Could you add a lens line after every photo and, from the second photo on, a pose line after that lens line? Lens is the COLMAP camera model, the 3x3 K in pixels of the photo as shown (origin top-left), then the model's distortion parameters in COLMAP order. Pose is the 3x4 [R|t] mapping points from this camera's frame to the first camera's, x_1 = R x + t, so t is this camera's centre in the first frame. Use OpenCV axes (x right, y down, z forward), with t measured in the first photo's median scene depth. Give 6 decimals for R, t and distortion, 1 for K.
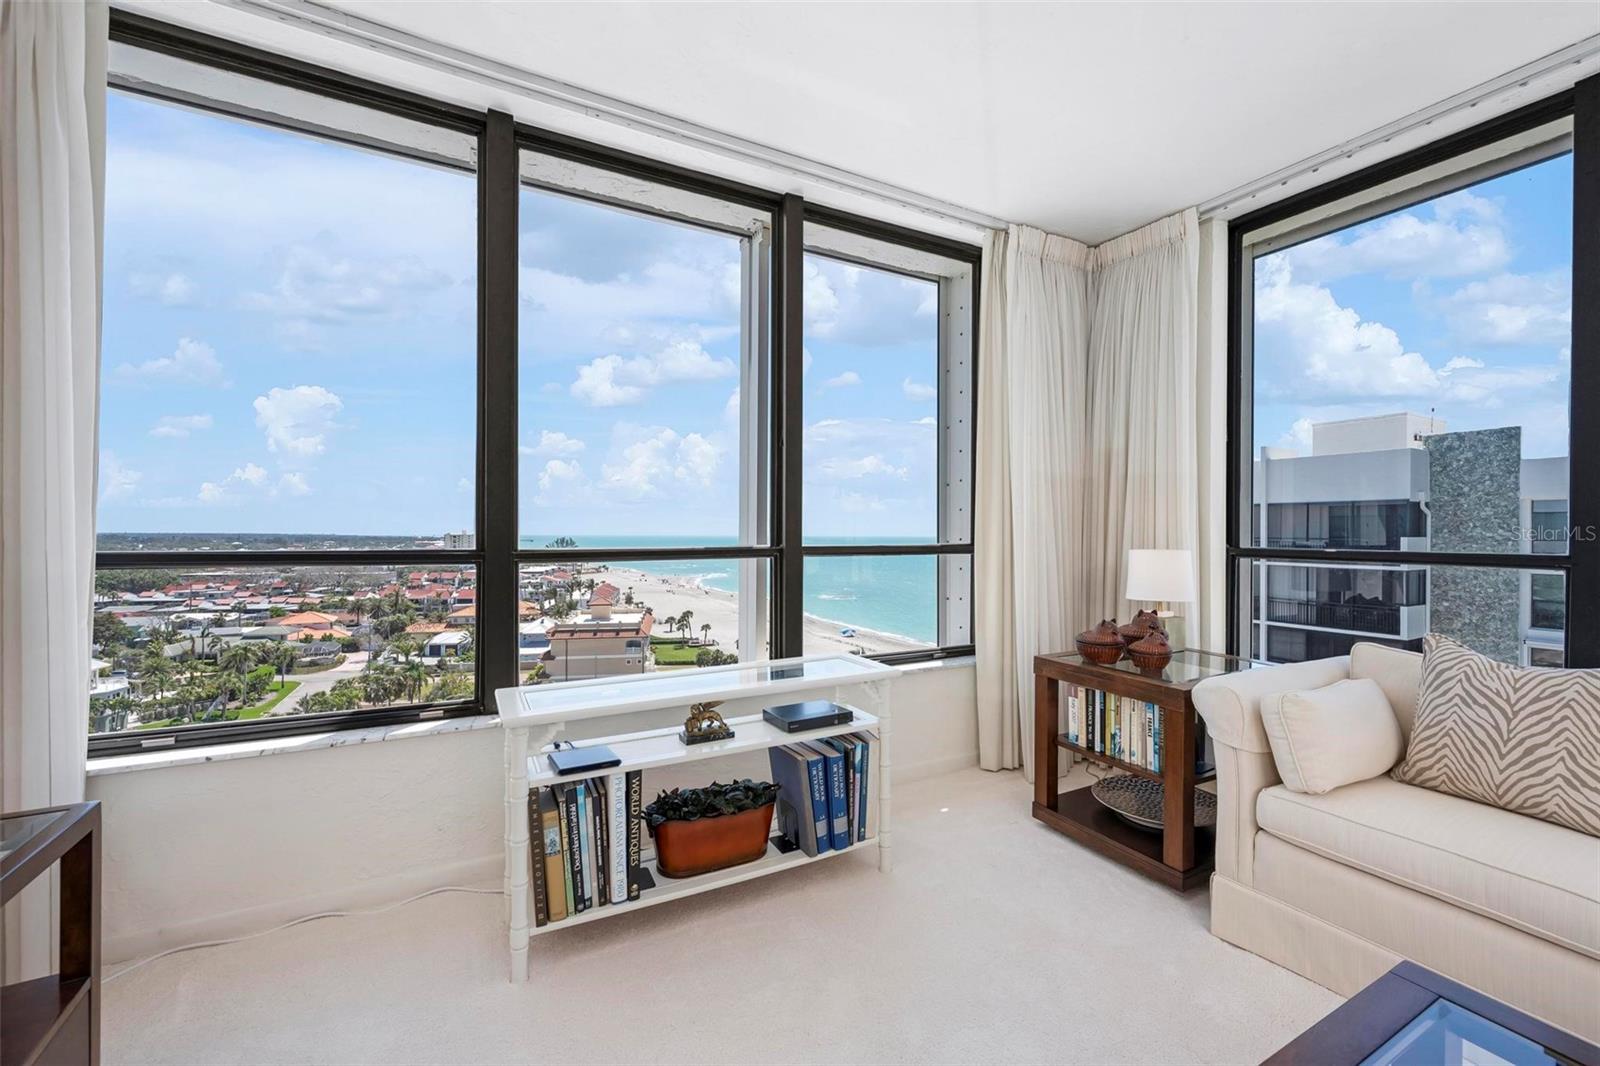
lens RADIAL K [[652.4, 0, 799.4], [0, 652.4, 535.8], [0, 0, 1]] dist [-0.002354, 0.000039]
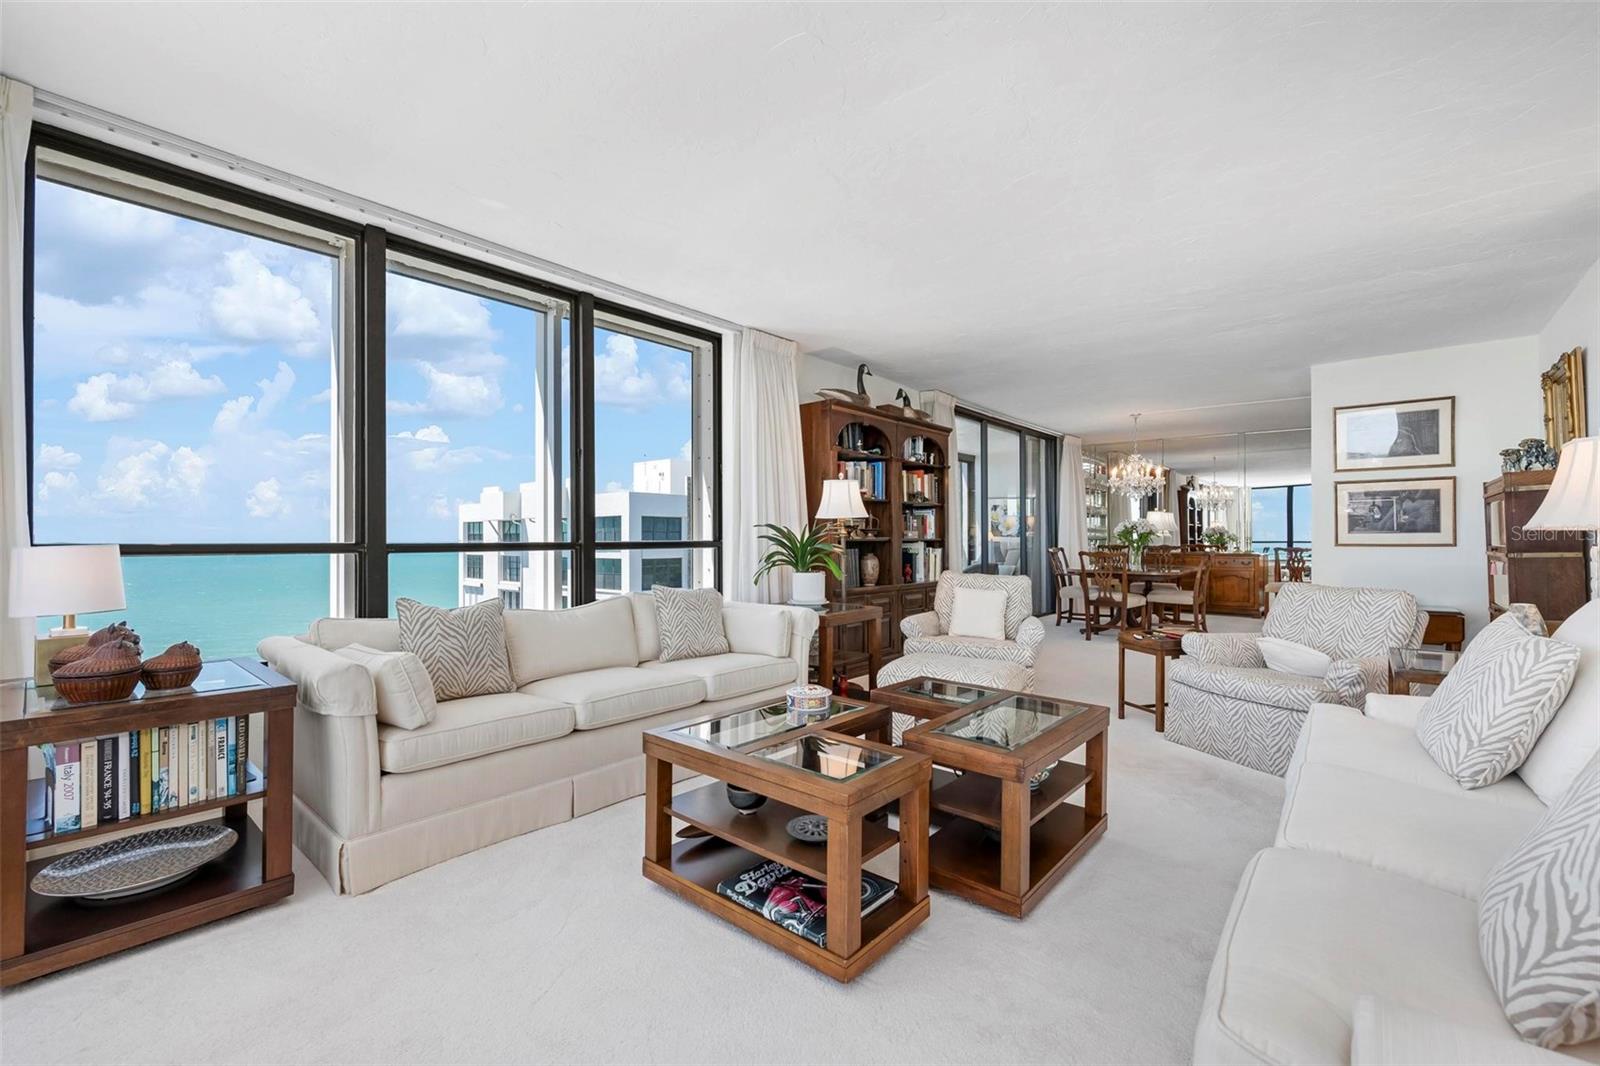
lens RADIAL K [[662.8, 0, 799.5], [0, 662.8, 538.3], [0, 0, 1]] dist [-0.000318, -0.000240]
pose [[-0.352804, -0.003954, 0.935689, -0.505021], [0.005685, 0.999964, 0.006370, 0.013974], [-0.935680, 0.007567, -0.352769, 0.542058]]
